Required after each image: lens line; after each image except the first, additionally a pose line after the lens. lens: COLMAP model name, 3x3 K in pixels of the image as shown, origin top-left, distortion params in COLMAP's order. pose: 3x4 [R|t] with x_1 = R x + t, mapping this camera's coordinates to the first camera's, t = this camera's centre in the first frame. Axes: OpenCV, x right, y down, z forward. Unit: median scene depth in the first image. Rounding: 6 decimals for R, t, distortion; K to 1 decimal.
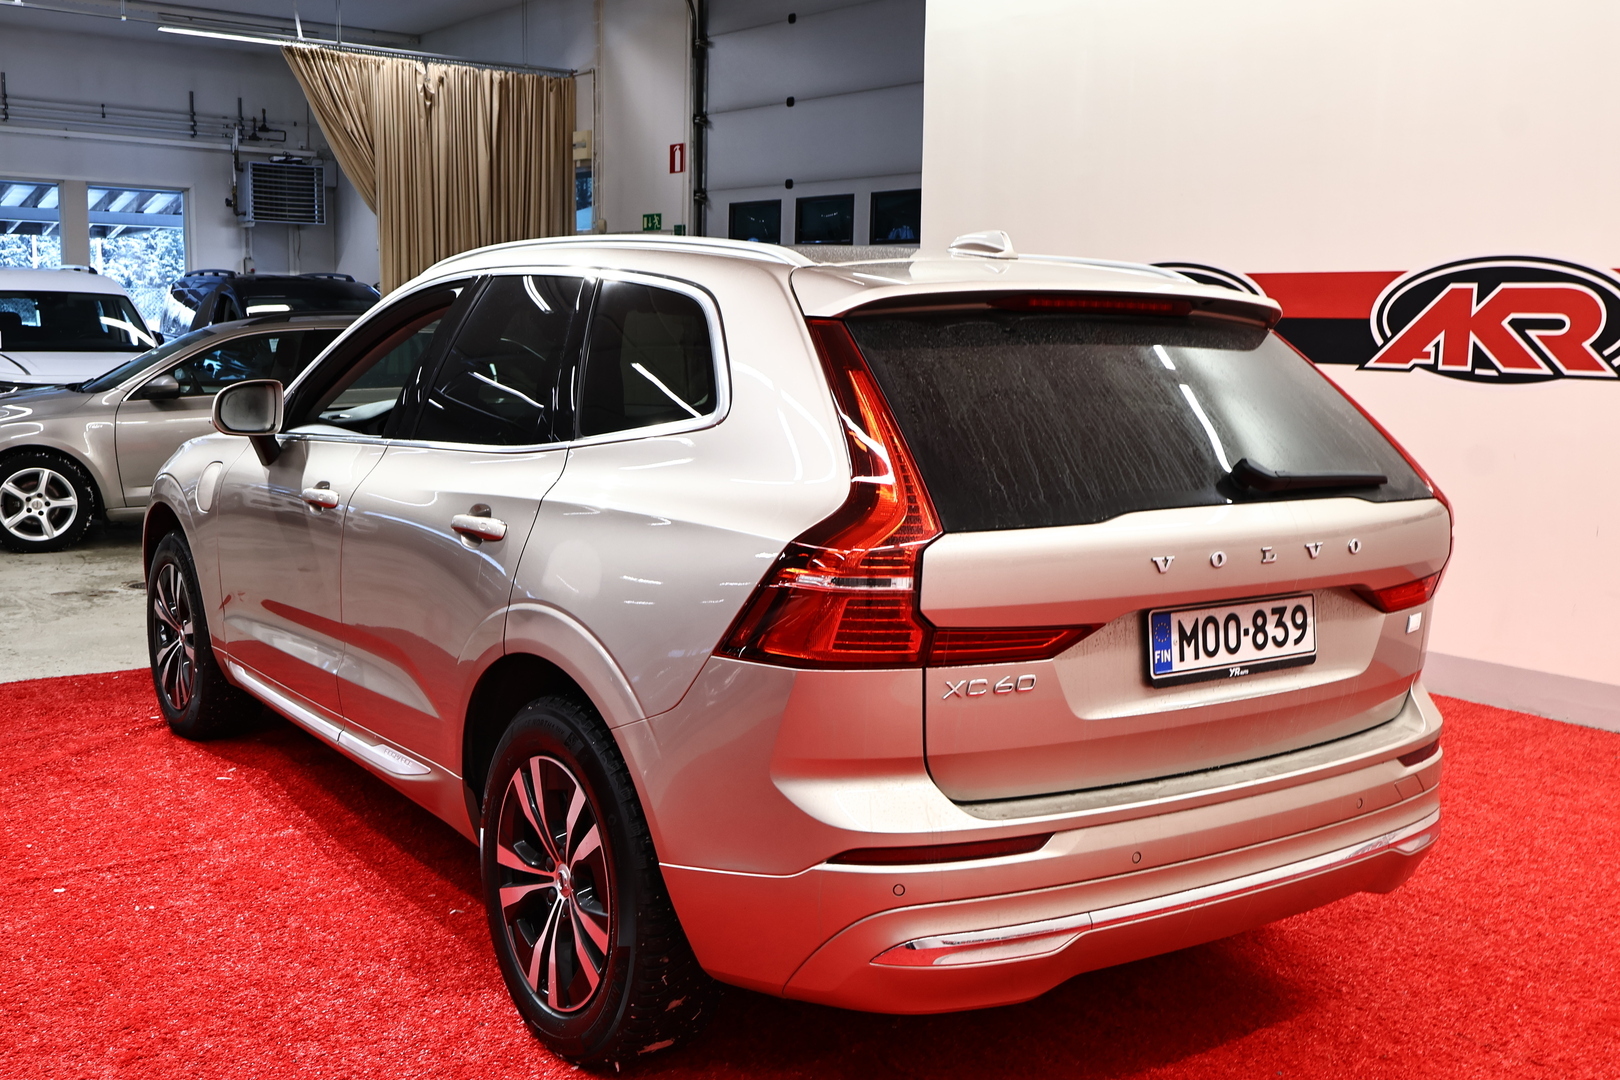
lens RADIAL K [[1727.9, 0, 810.0], [0, 1727.9, 540.0], [0, 0, 1]] dist [0.007490, -0.001441]
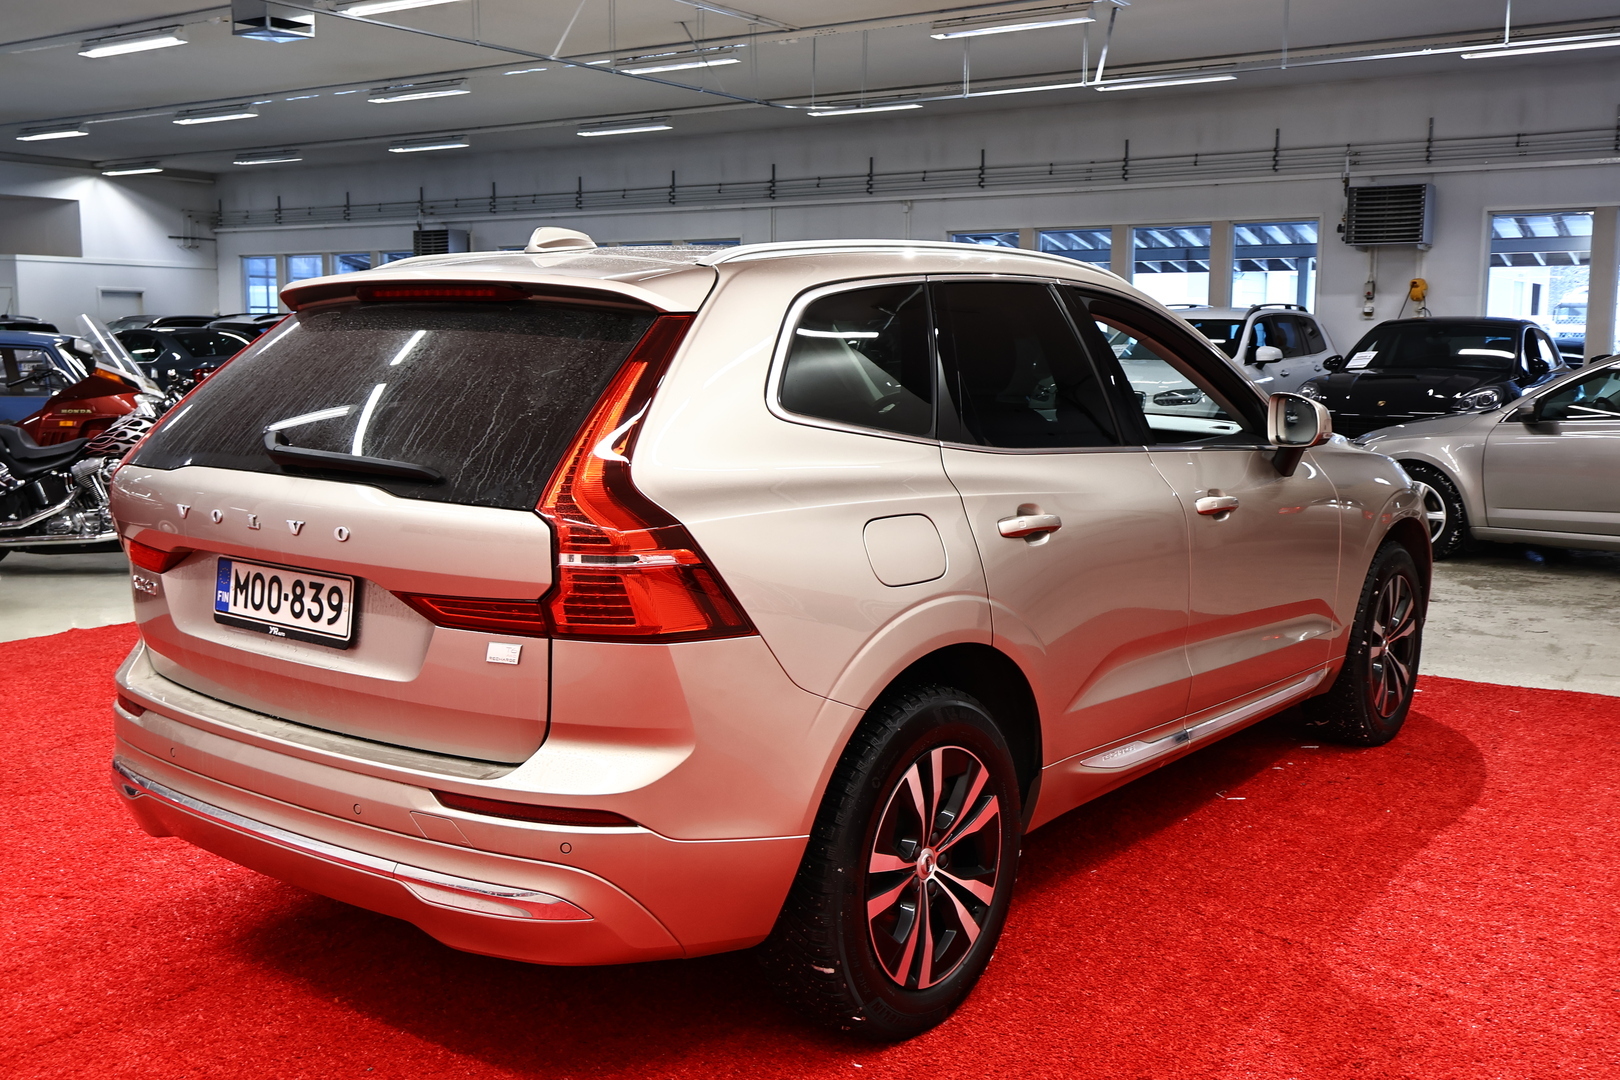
lens RADIAL K [[1657.2, 0, 810.0], [0, 1657.2, 540.0], [0, 0, 1]] dist [0.013100, 0.014354]
pose [[0.234935, 0.101176, -0.966731, 1.296507], [-0.123746, 0.989588, 0.073496, -0.095143], [0.964102, 0.102362, 0.245009, 1.046834]]
